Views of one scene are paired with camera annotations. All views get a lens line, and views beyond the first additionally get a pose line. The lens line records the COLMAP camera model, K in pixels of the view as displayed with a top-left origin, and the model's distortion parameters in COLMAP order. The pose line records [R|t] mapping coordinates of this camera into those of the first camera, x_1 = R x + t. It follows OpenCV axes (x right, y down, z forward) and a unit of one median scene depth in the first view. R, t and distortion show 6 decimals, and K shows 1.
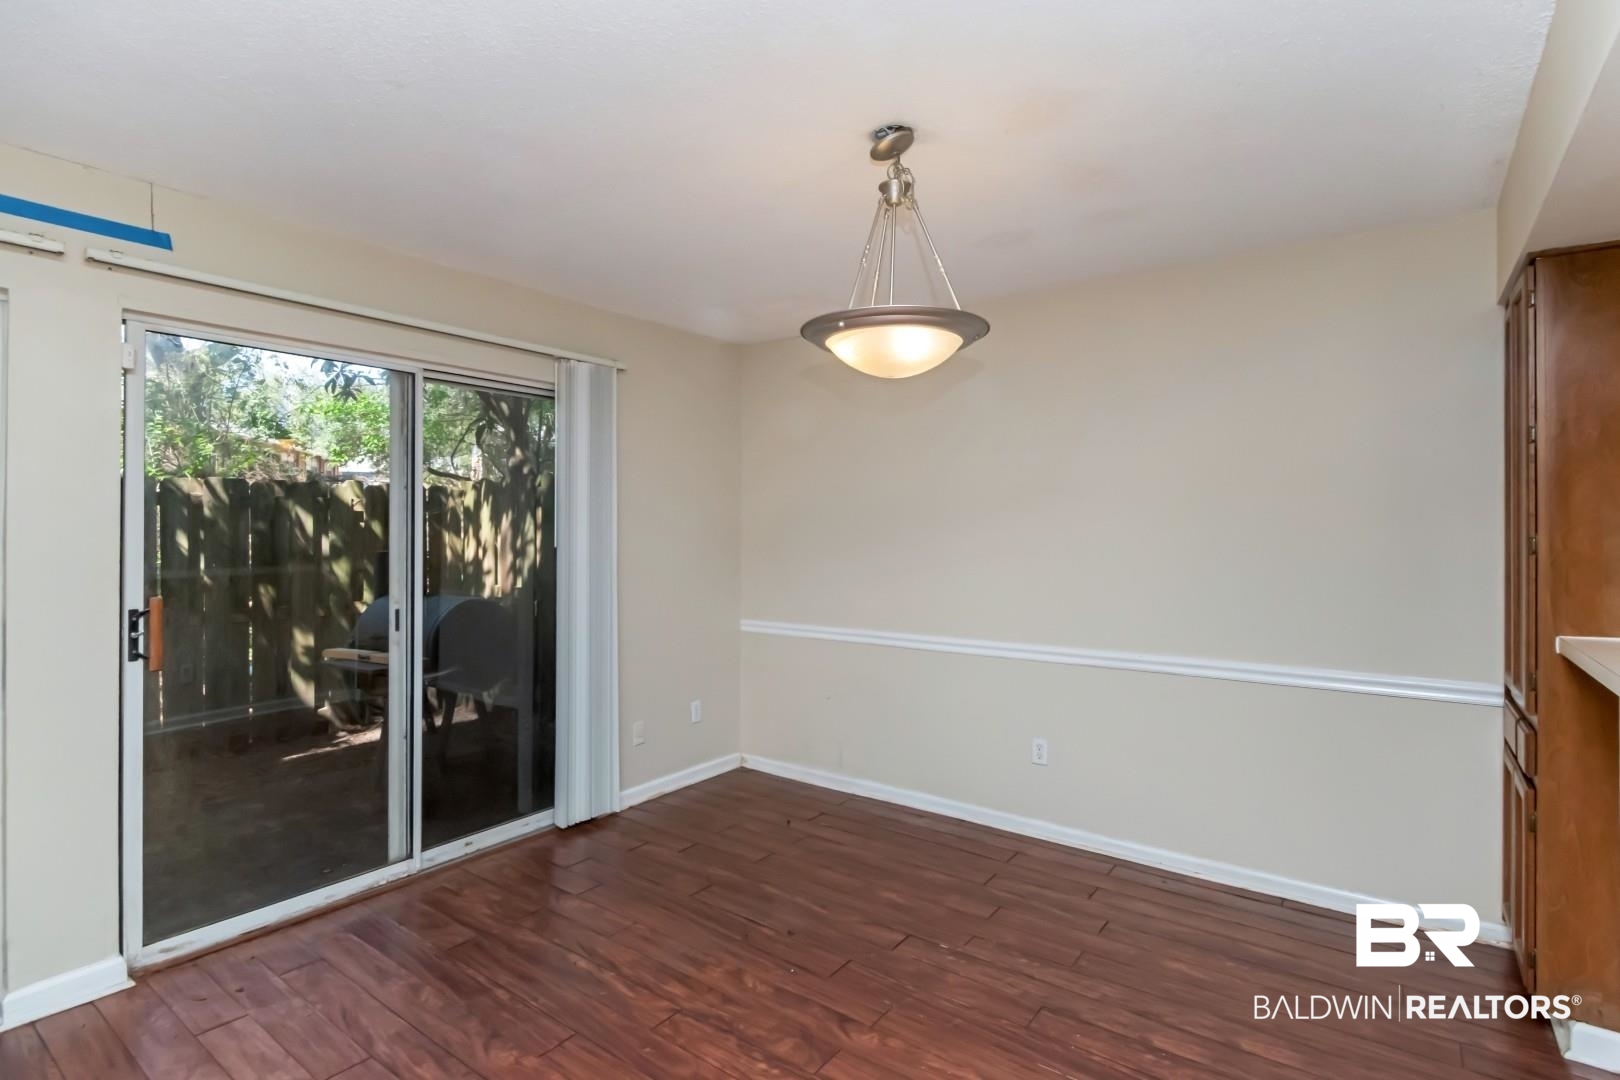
lens RADIAL K [[799.8, 0, 799.4], [0, 799.8, 526.7], [0, 0, 1]] dist [-0.001464, -0.000247]
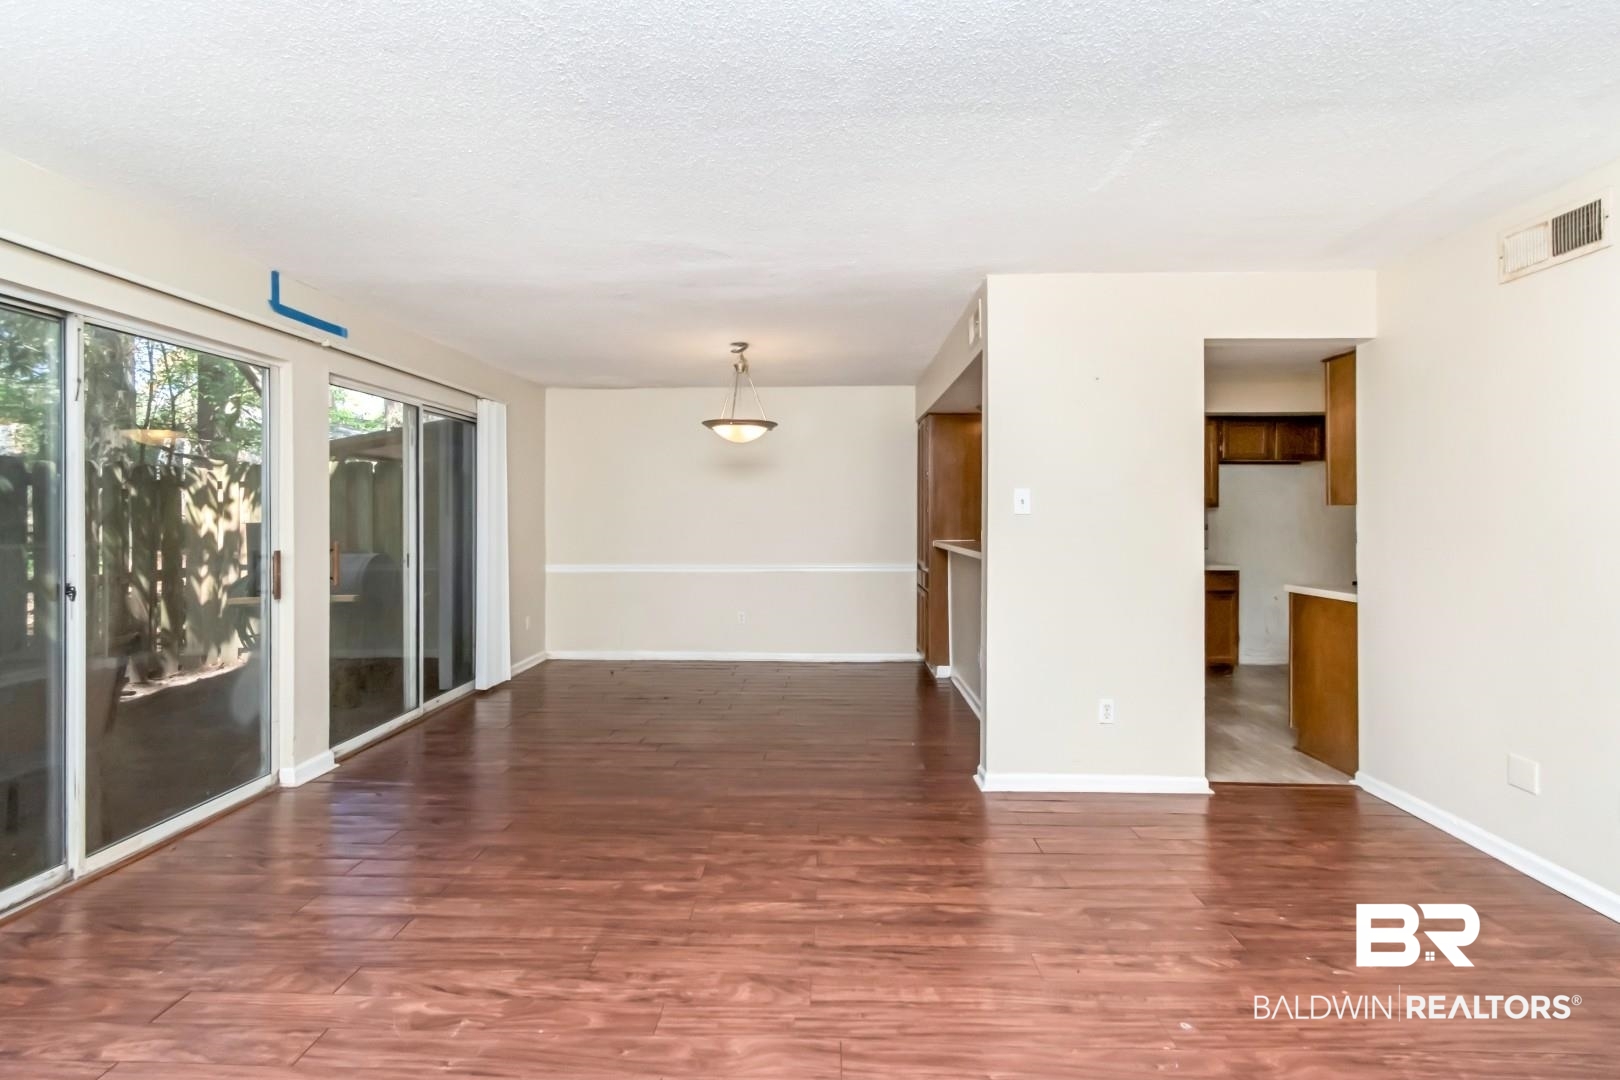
lens RADIAL K [[719.8, 0, 806.3], [0, 719.8, 517.6], [0, 0, 1]] dist [0.002422, -0.000556]
pose [[0.817638, -0.004183, 0.575718, -0.625898], [-0.000780, 0.999965, 0.008372, 0.016667], [-0.575733, -0.007294, 0.817605, -0.588267]]
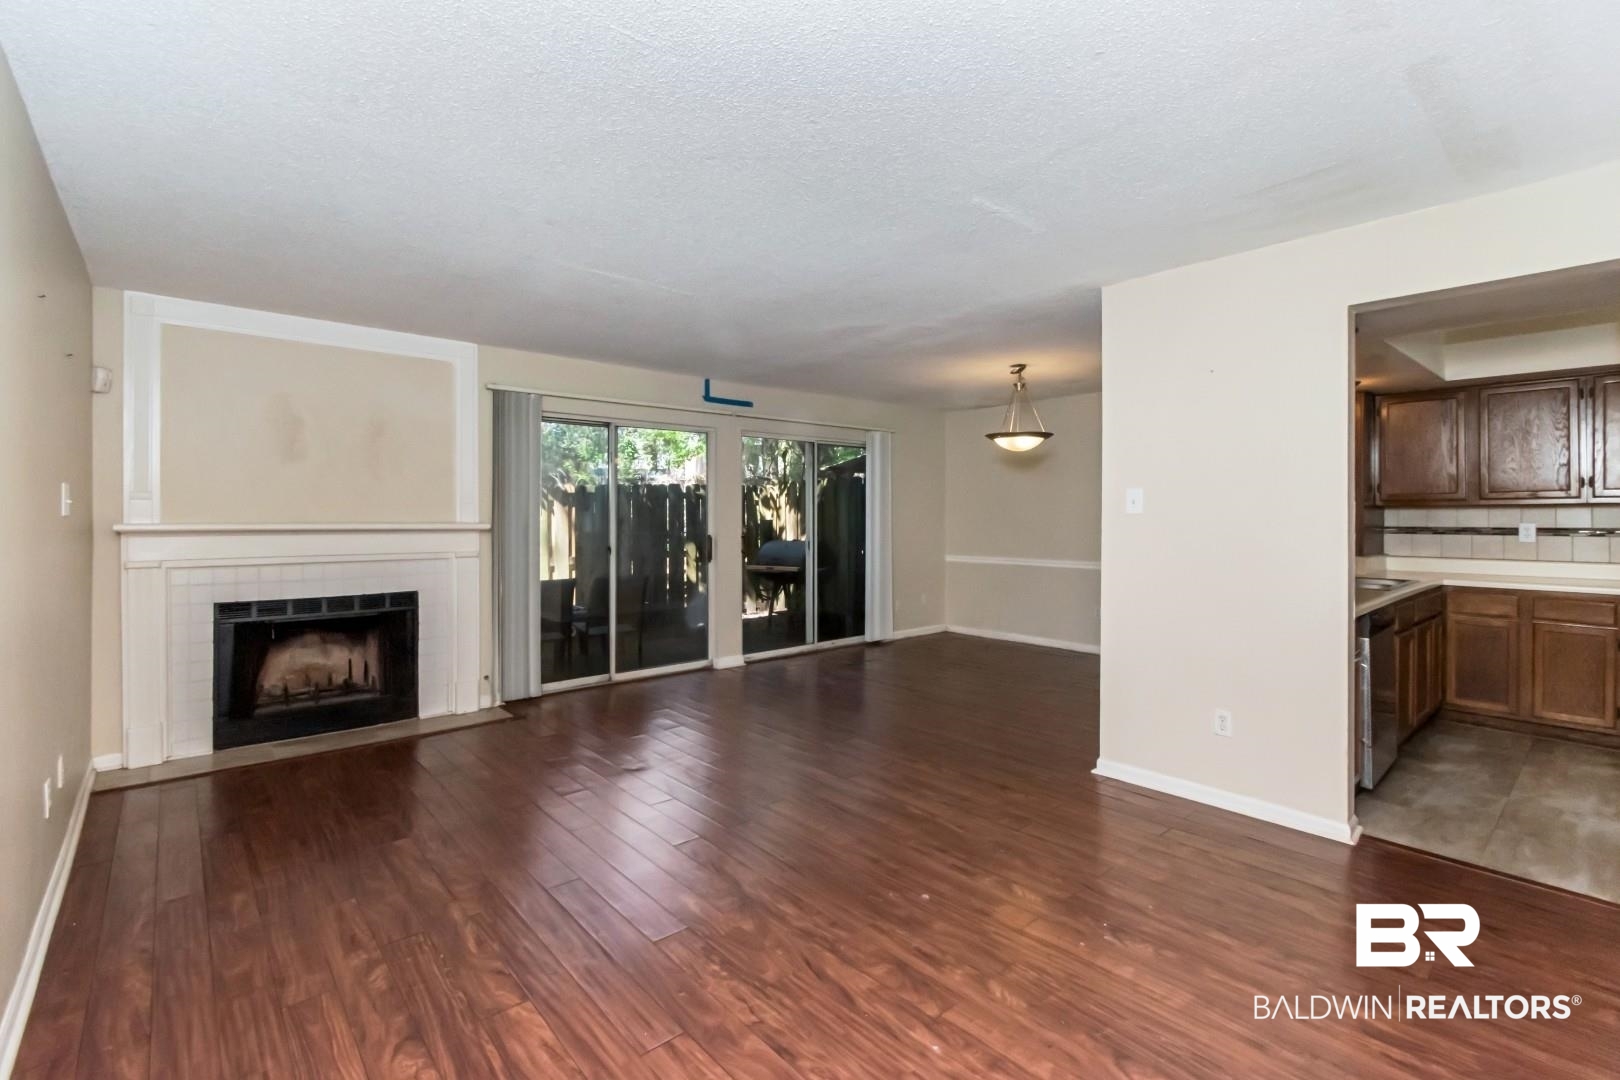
lens RADIAL K [[719.8, 0, 806.3], [0, 719.8, 517.6], [0, 0, 1]] dist [0.002422, -0.000556]
pose [[0.978761, -0.001865, -0.204995, -0.060588], [0.003440, 0.999967, 0.007326, 0.016186], [0.204975, -0.007876, 0.978736, -1.035469]]
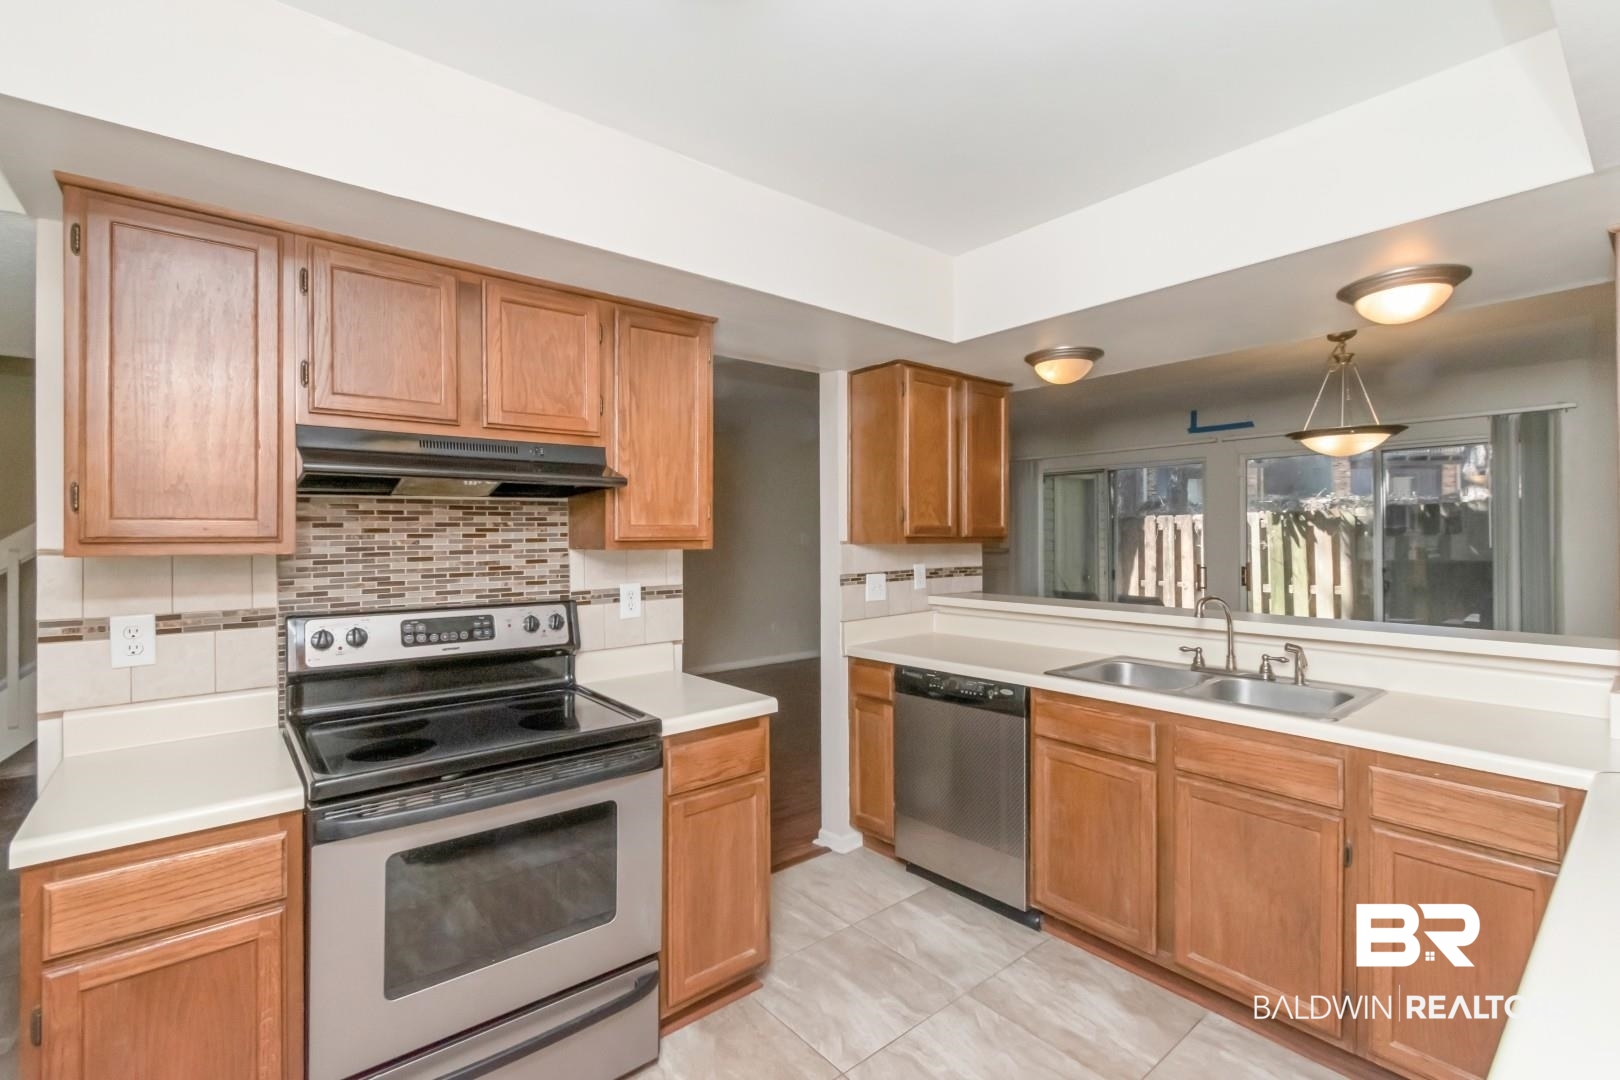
lens RADIAL K [[719.8, 0, 806.3], [0, 719.8, 517.6], [0, 0, 1]] dist [0.002422, -0.000556]
pose [[-0.225638, -0.025862, -0.973868, 1.291566], [0.006492, 0.999585, -0.028050, -0.000111], [0.974190, -0.012651, -0.225377, 0.088086]]
